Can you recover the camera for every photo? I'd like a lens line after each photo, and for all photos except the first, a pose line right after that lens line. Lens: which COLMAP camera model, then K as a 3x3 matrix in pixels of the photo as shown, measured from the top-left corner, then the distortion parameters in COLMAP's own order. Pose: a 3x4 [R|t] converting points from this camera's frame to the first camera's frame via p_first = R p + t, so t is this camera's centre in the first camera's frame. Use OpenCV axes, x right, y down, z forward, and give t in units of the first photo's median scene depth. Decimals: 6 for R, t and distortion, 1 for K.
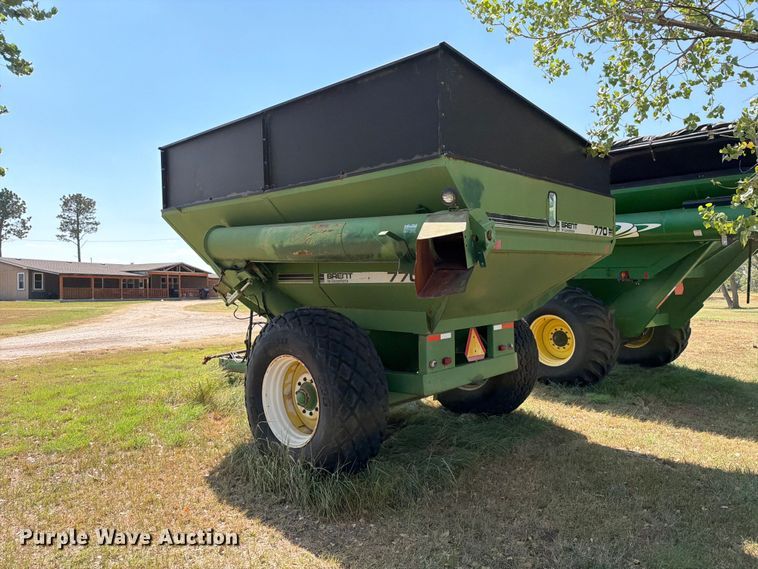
lens RADIAL K [[521.0, 0, 387.5], [0, 521.0, 282.5], [0, 0, 1]] dist [0.073625, -0.085059]
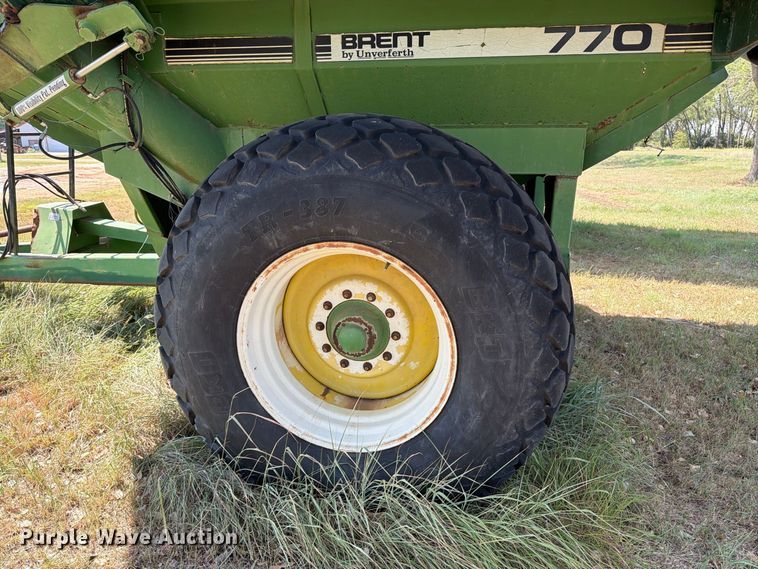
lens RADIAL K [[518.4, 0, 379.0], [0, 518.4, 284.5], [0, 0, 1]] dist [0.066804, -0.085556]
pose [[0.857991, -0.133830, 0.495924, -0.334746], [-0.005577, 0.962979, 0.269519, 0.062838], [-0.513635, -0.234011, 0.825481, 0.627244]]
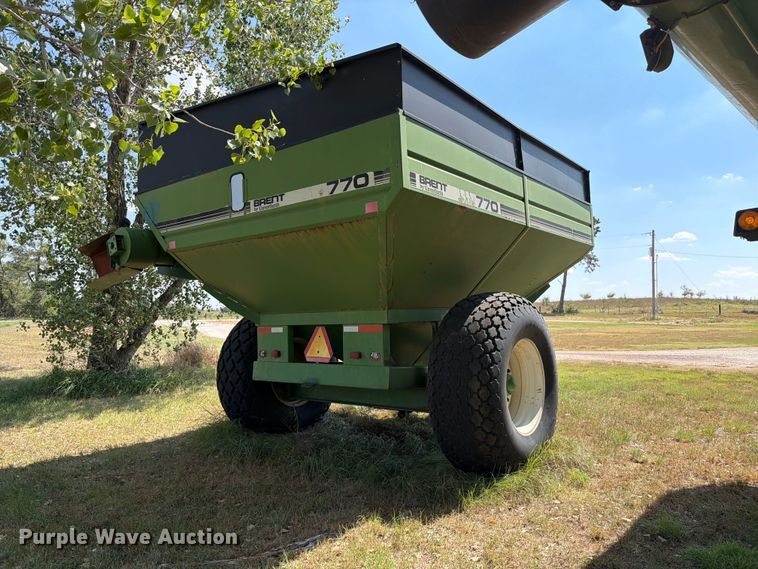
lens RADIAL K [[530.9, 0, 380.9], [0, 530.9, 280.9], [0, 0, 1]] dist [0.096973, -0.179509]
pose [[0.077258, -0.052820, -0.995611, 1.196340], [0.009370, 0.998590, -0.052251, 0.062513], [0.996967, -0.005293, 0.077644, 1.125995]]
